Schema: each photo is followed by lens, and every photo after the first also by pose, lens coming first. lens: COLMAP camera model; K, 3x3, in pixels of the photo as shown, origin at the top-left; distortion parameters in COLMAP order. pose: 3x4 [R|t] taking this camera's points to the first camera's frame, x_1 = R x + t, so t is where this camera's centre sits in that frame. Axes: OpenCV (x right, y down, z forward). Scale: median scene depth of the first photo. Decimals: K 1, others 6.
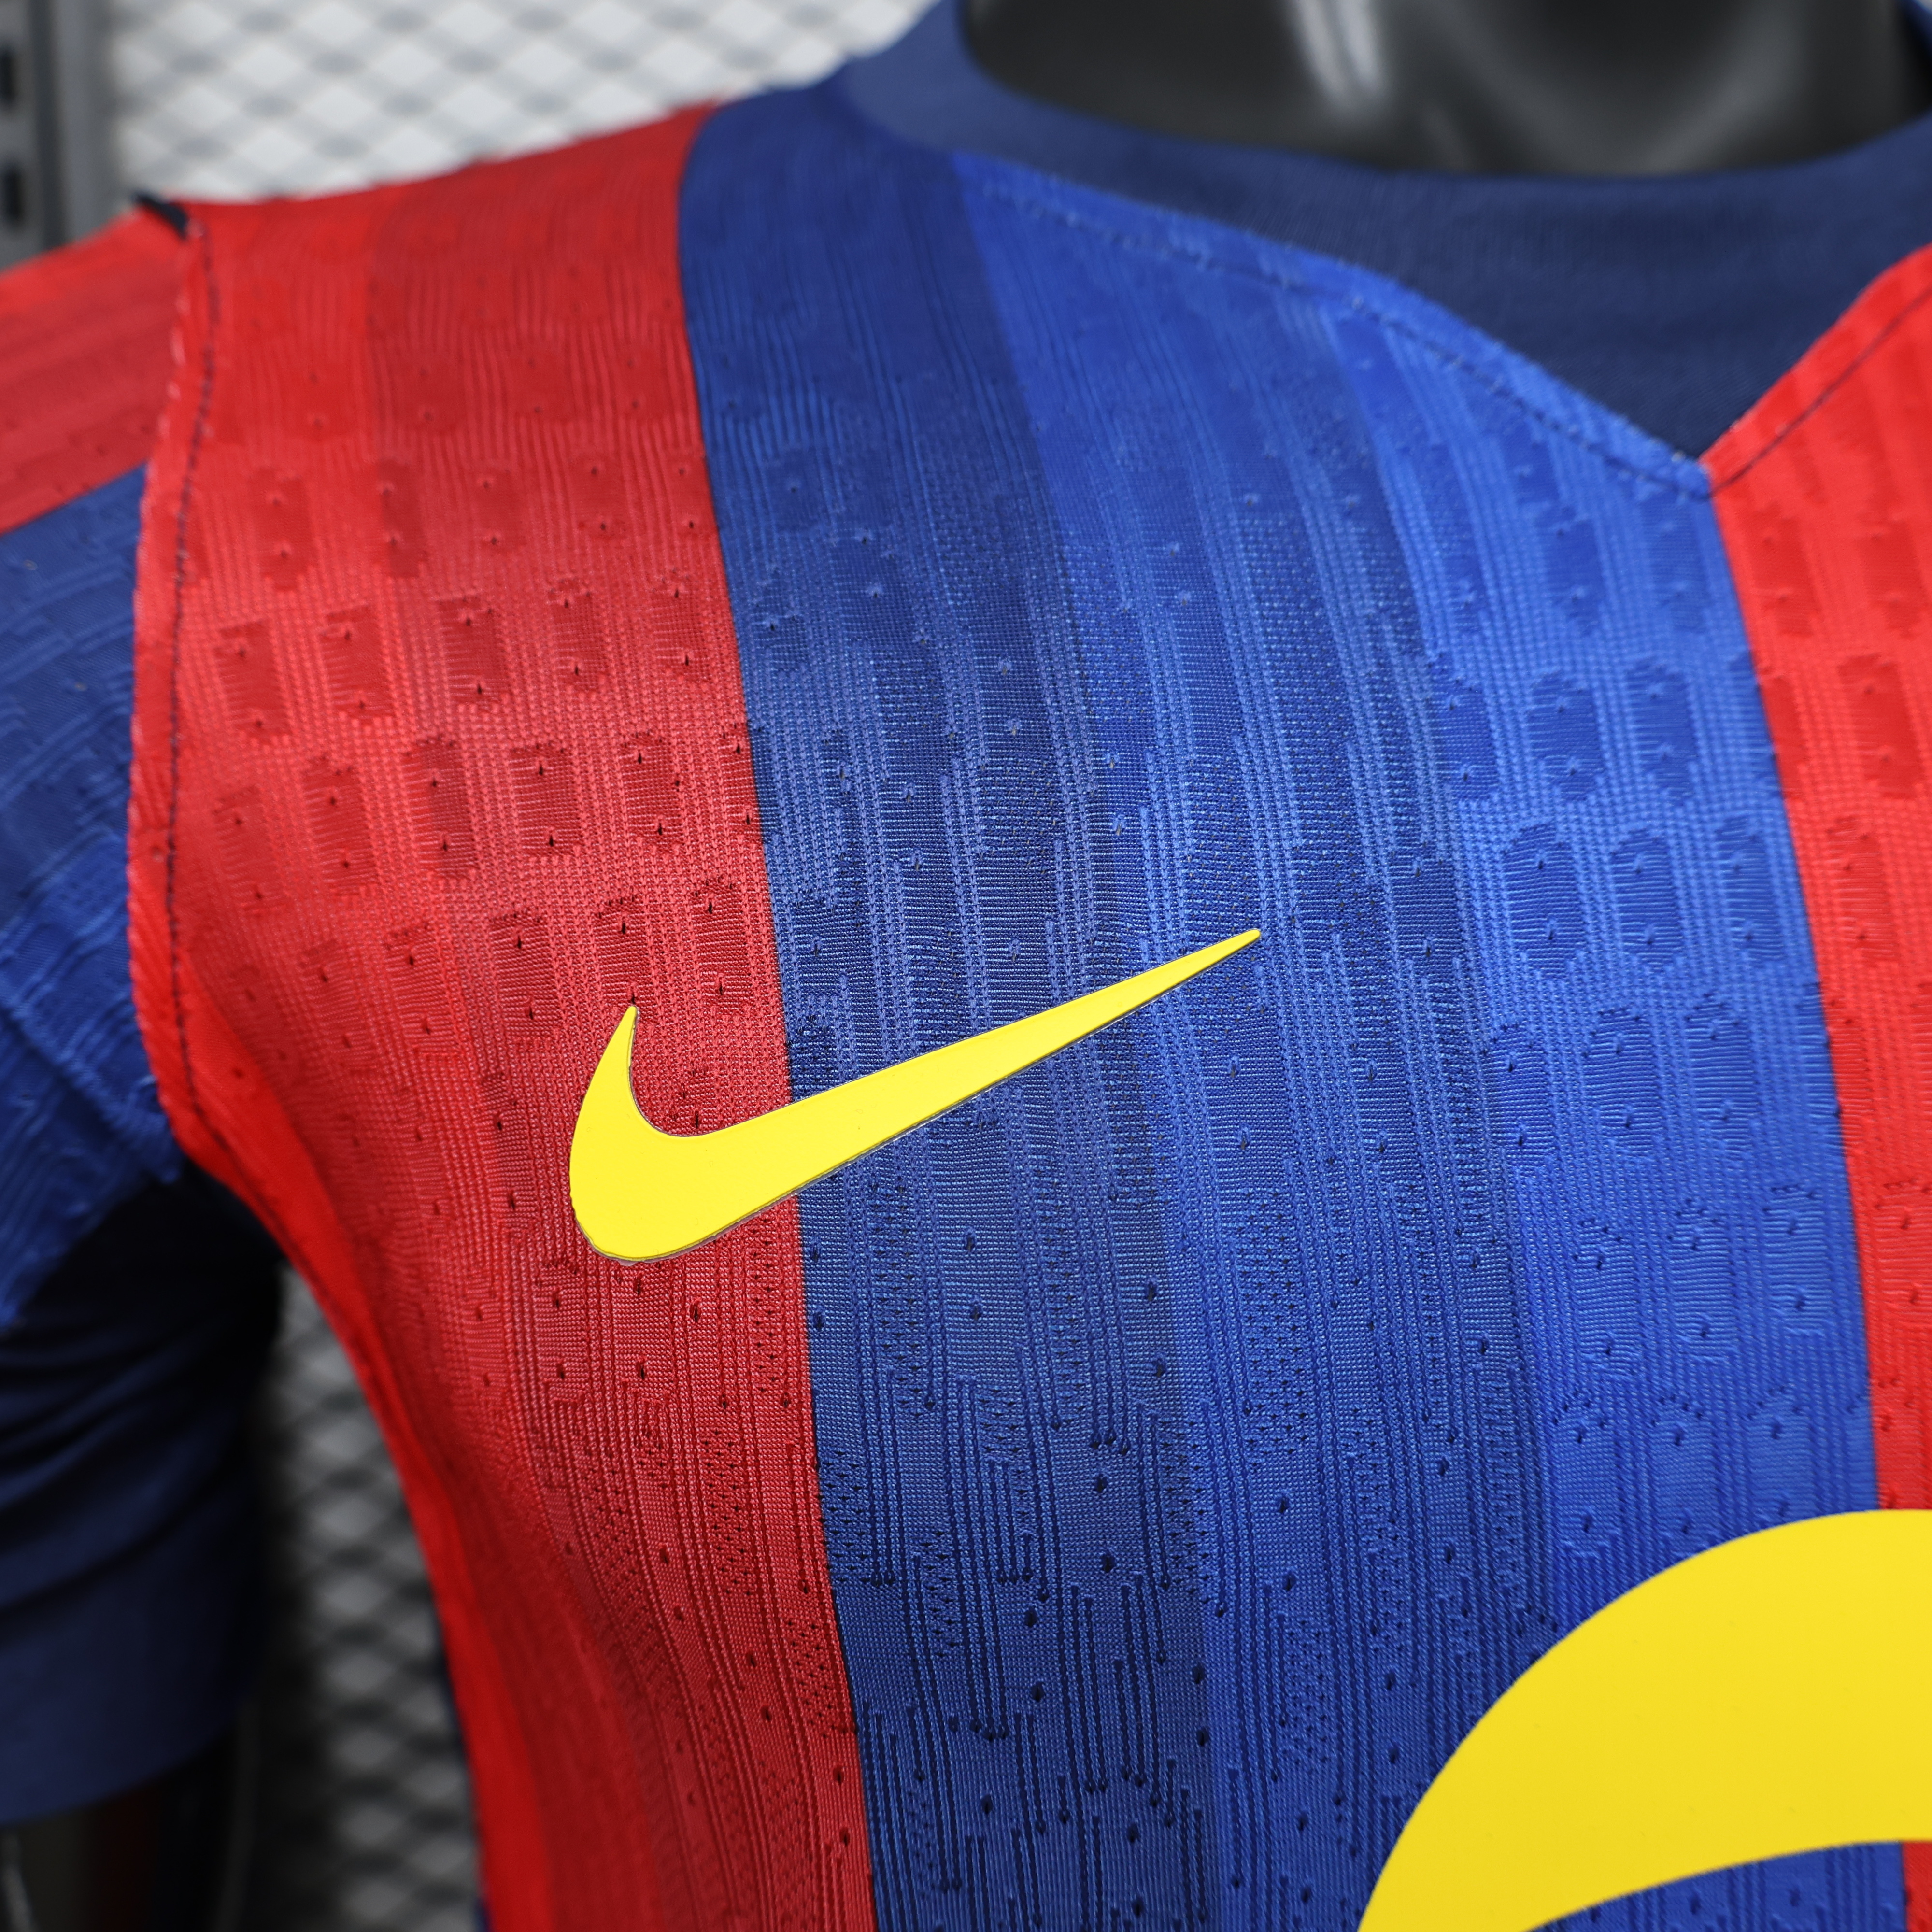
lens RADIAL K [[1910.0, 0, 966.7], [0, 1910.0, 959.2], [0, 0, 1]] dist [-0.012470, 0.000000]
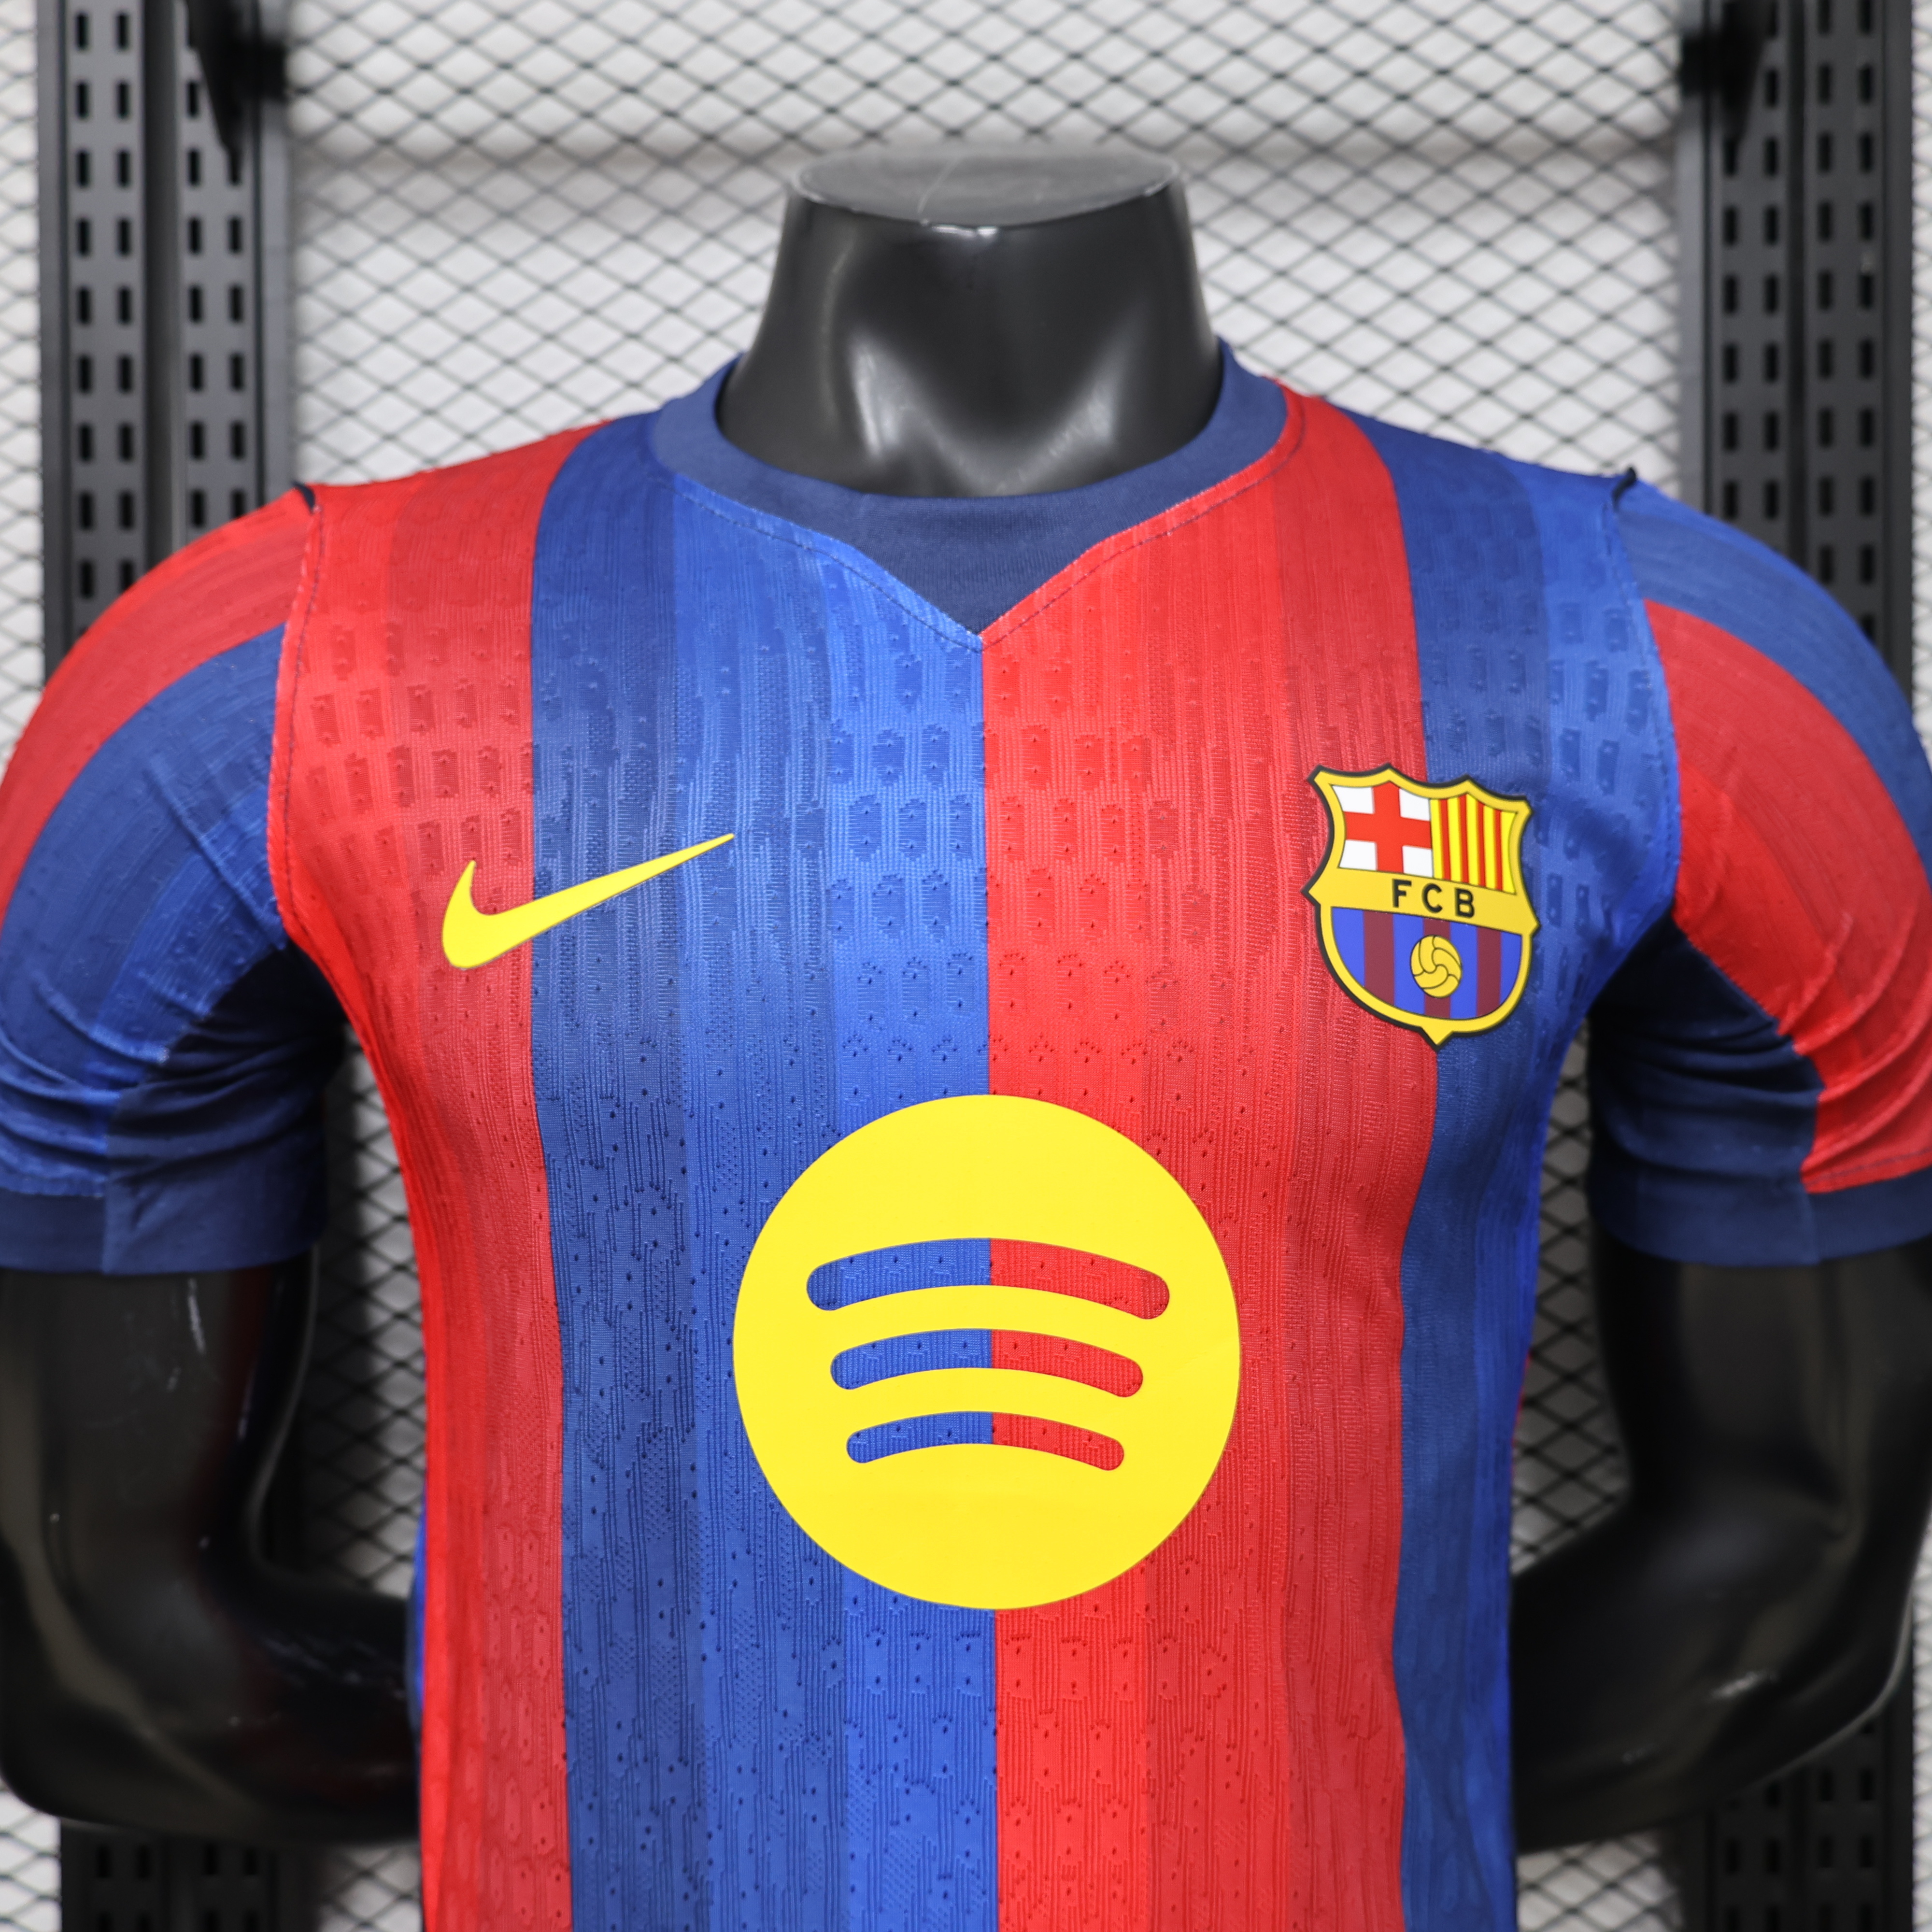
lens RADIAL K [[1910.0, 0, 966.2], [0, 1910.0, 985.8], [0, 0, 1]] dist [-0.012470, 0.000000]
pose [[0.995585, 0.035072, -0.087071, 0.600430], [-0.037975, 0.998769, -0.031904, 0.216049], [0.085845, 0.035069, 0.995691, -1.196535]]
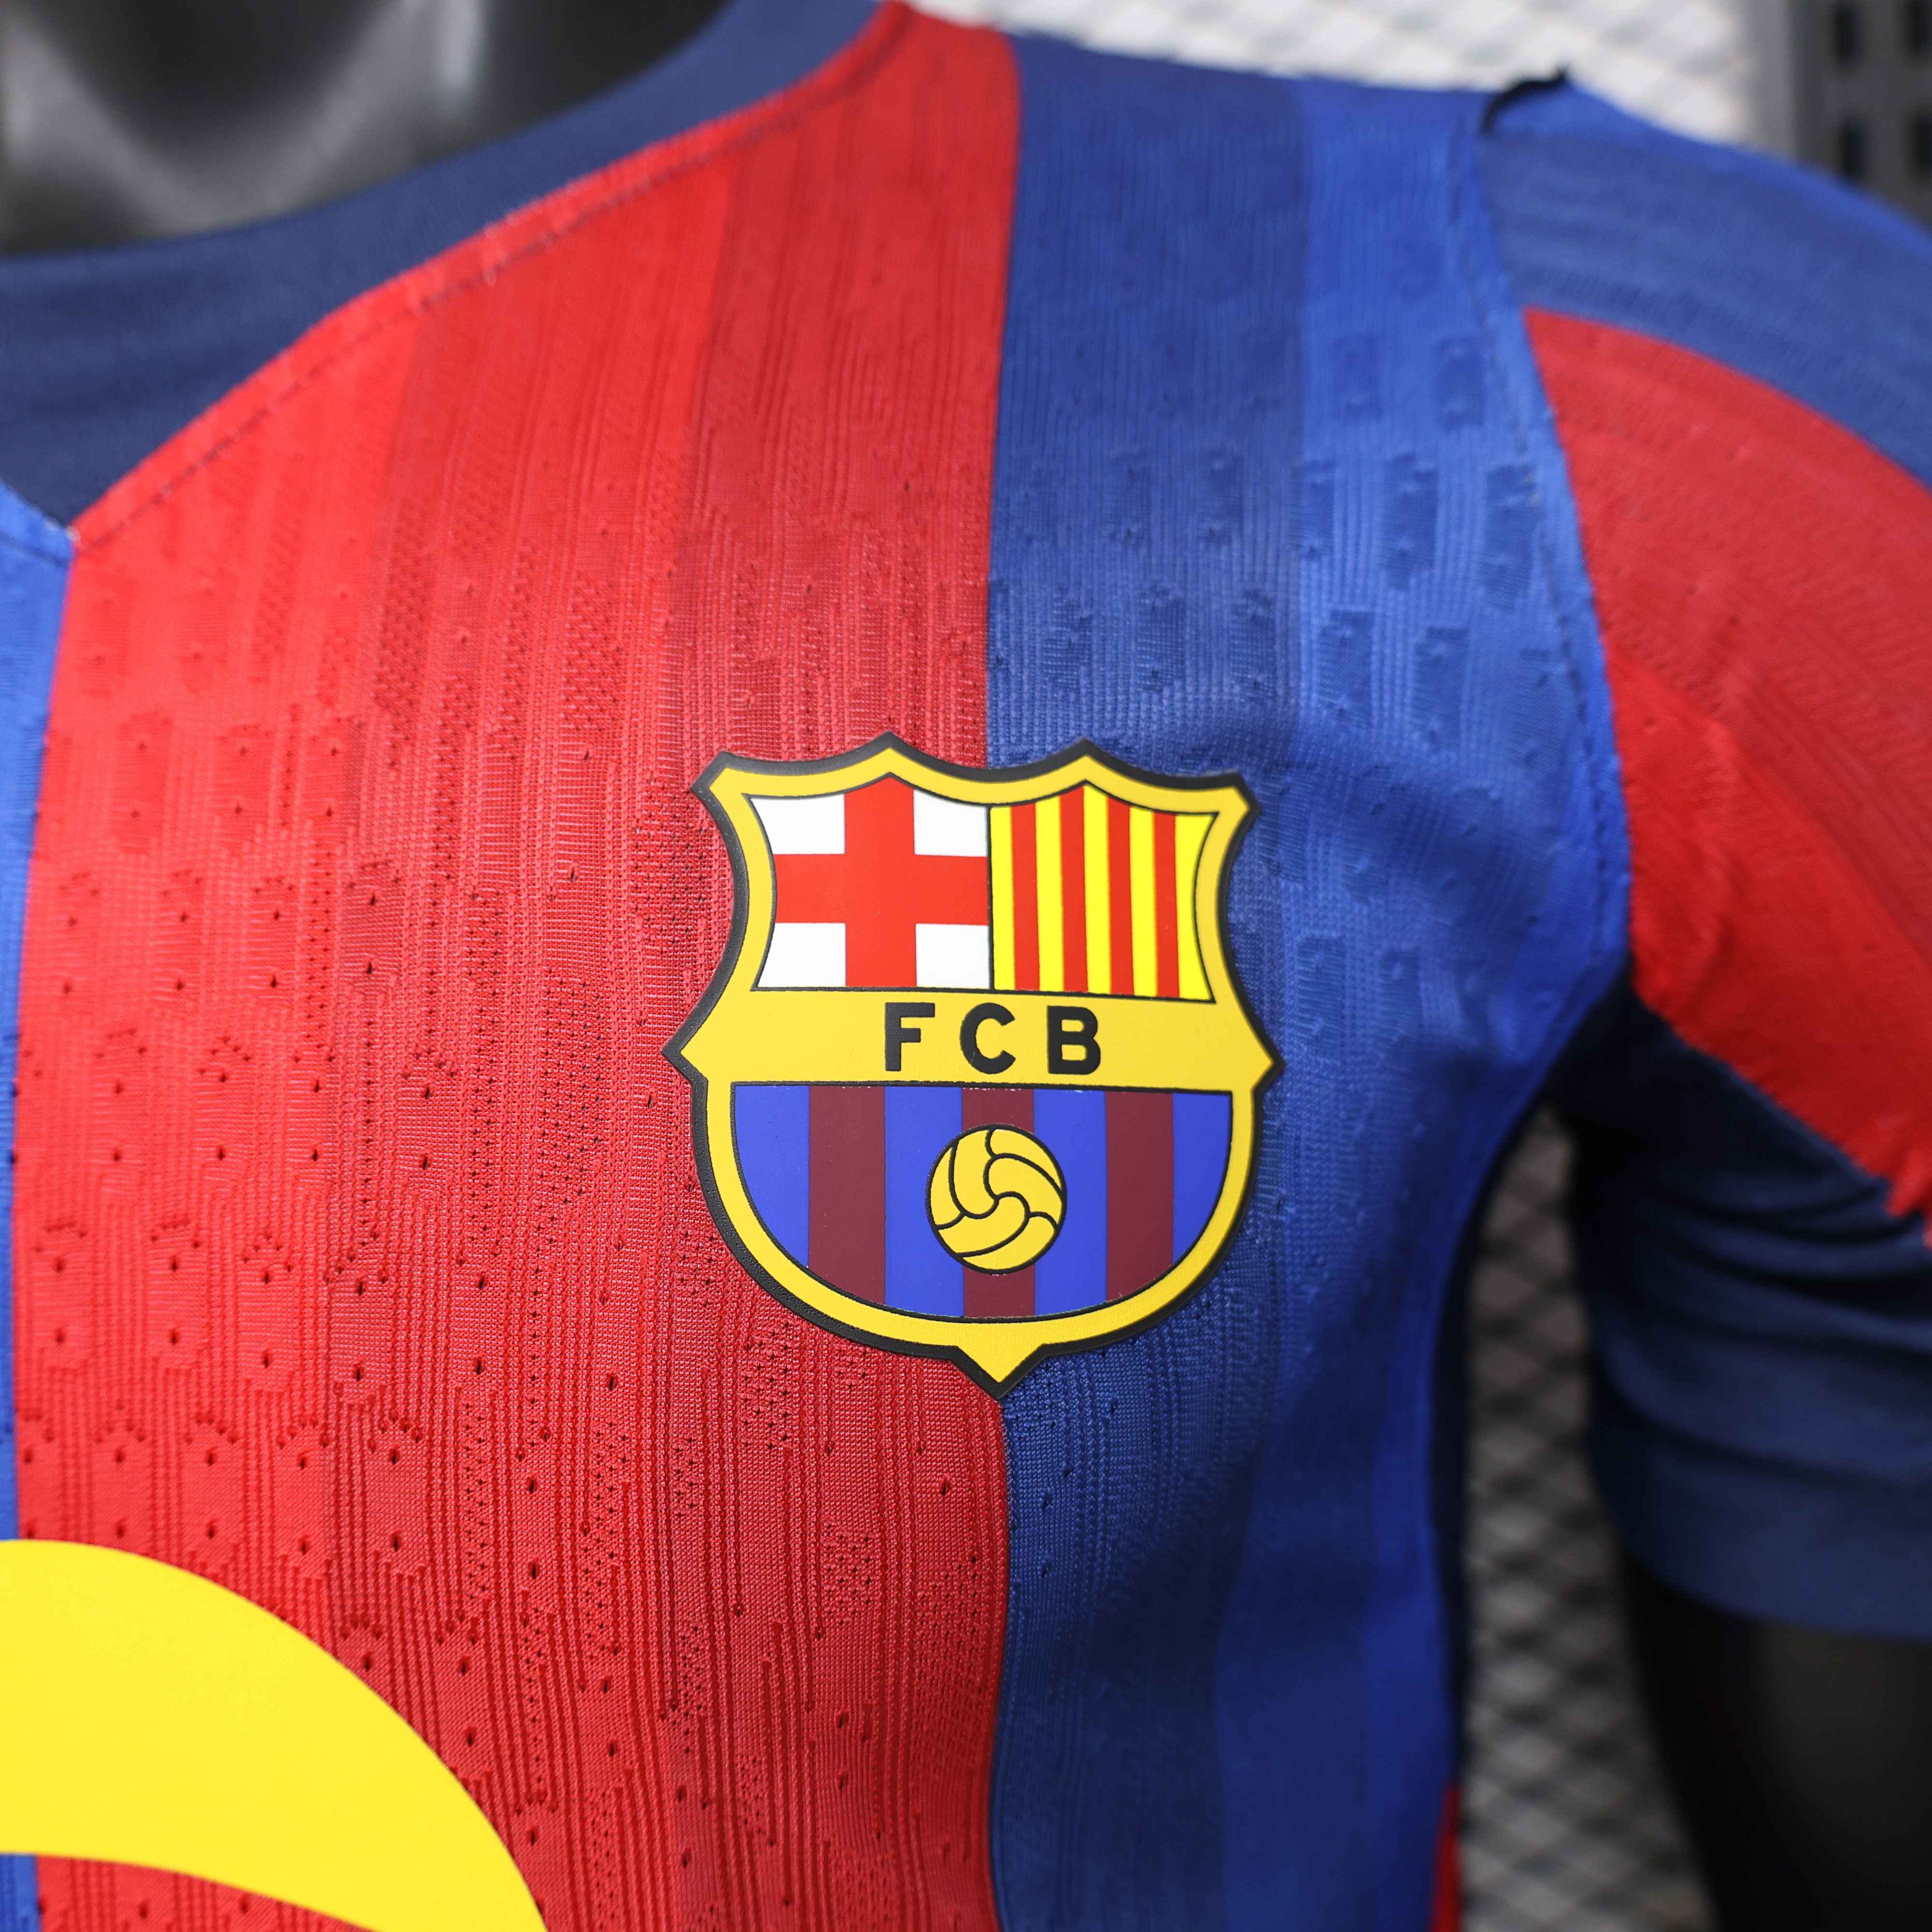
lens RADIAL K [[1910.0, 0, 963.0], [0, 1910.0, 947.2], [0, 0, 1]] dist [-0.012470, 0.000000]
pose [[0.975281, -0.025436, -0.219499, 1.137600], [0.029320, 0.999466, 0.014456, -0.033995], [0.219014, -0.020535, 0.975506, 0.088923]]
